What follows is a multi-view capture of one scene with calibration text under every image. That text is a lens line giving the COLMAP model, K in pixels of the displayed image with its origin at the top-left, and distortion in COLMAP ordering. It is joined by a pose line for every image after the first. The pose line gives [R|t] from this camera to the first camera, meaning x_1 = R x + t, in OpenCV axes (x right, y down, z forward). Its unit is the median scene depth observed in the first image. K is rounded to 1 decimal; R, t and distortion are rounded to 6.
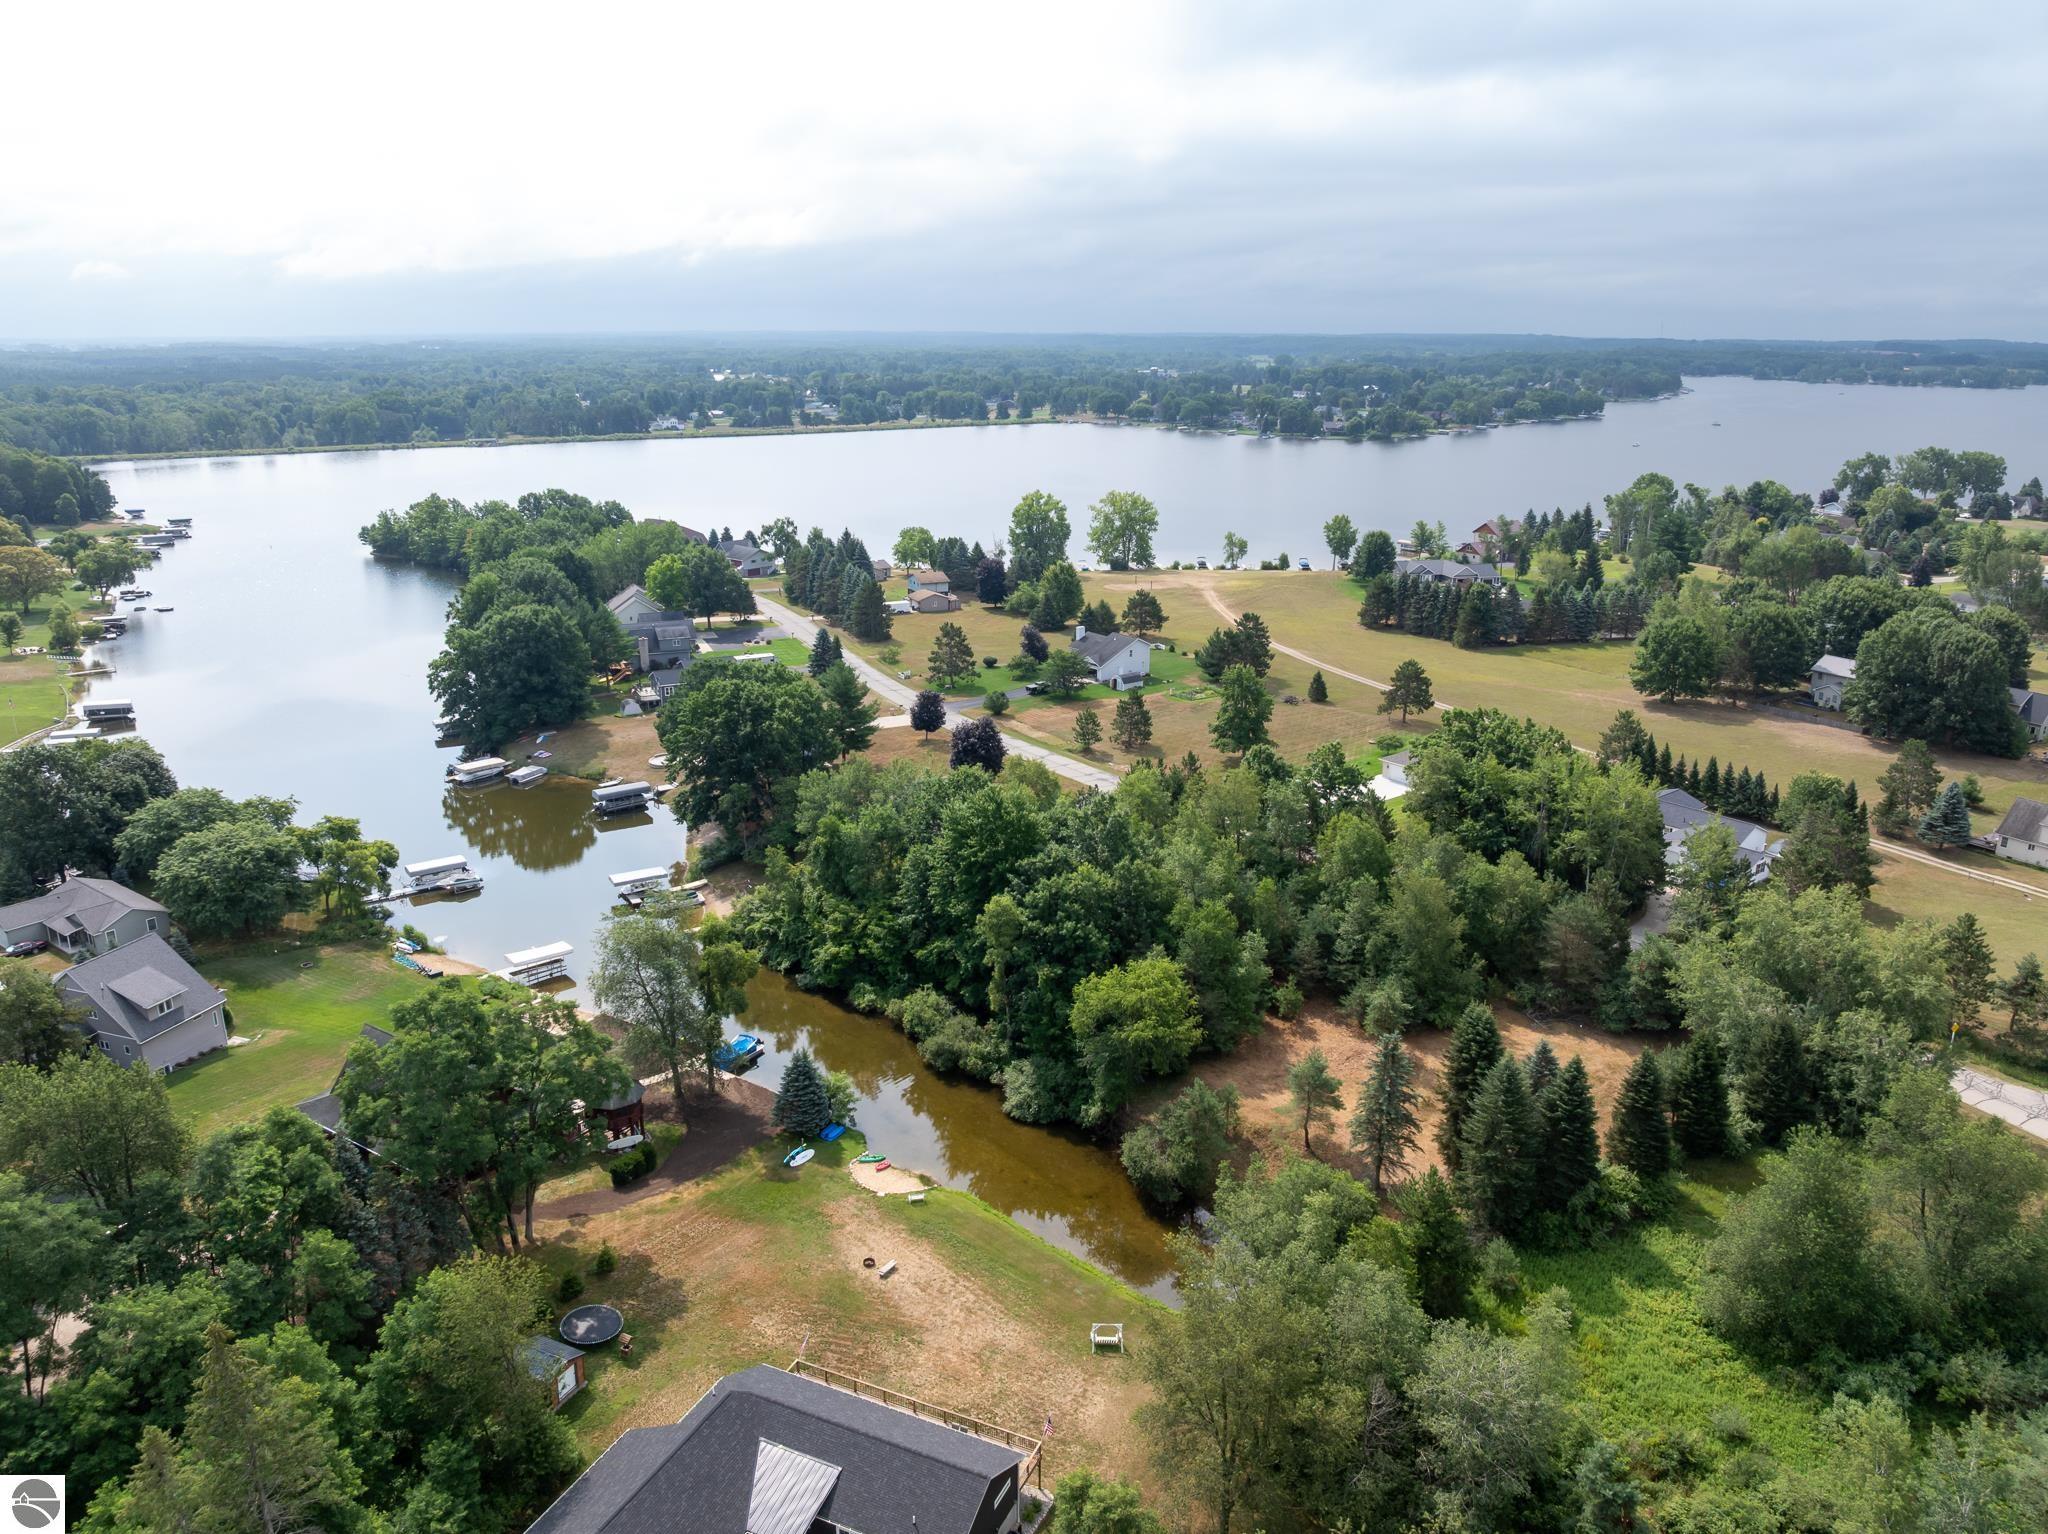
lens RADIAL K [[1451.1, 0, 1026.4], [0, 1451.1, 767.6], [0, 0, 1]] dist [-0.030431, -0.009398]
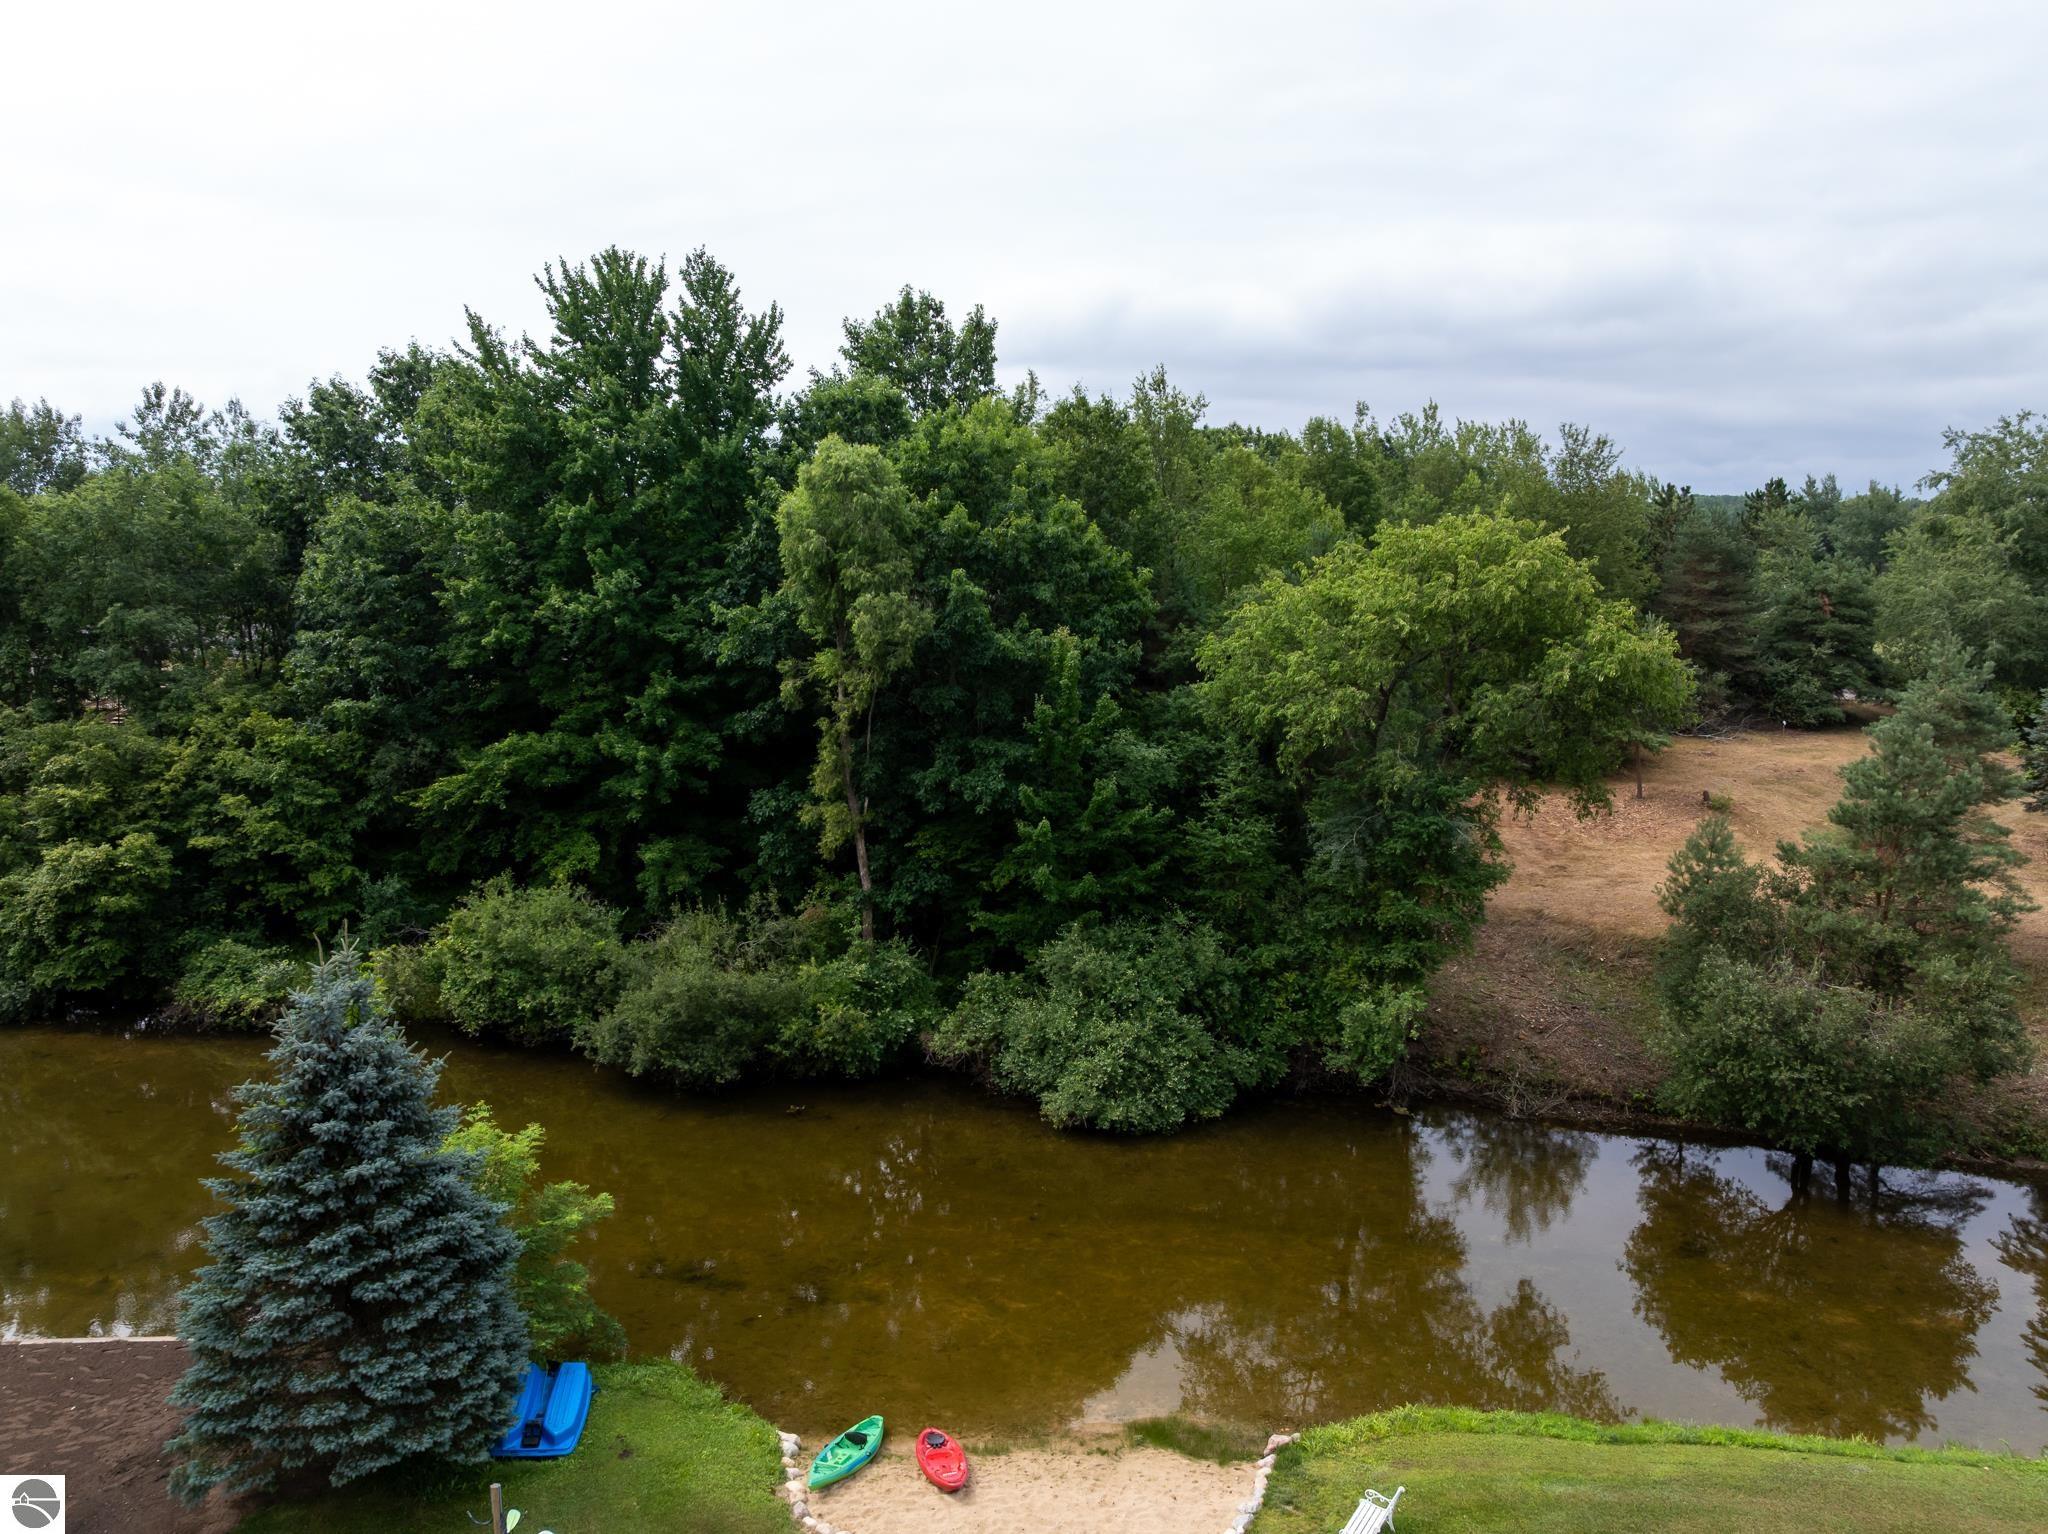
lens RADIAL K [[1448.6, 0, 1024.9], [0, 1448.6, 764.6], [0, 0, 1]] dist [-0.048468, 0.016594]
pose [[0.789335, -0.104658, 0.604977, -0.063884], [0.178175, 0.982006, -0.062589, 0.065386], [-0.587540, 0.157195, 0.793779, 0.271891]]
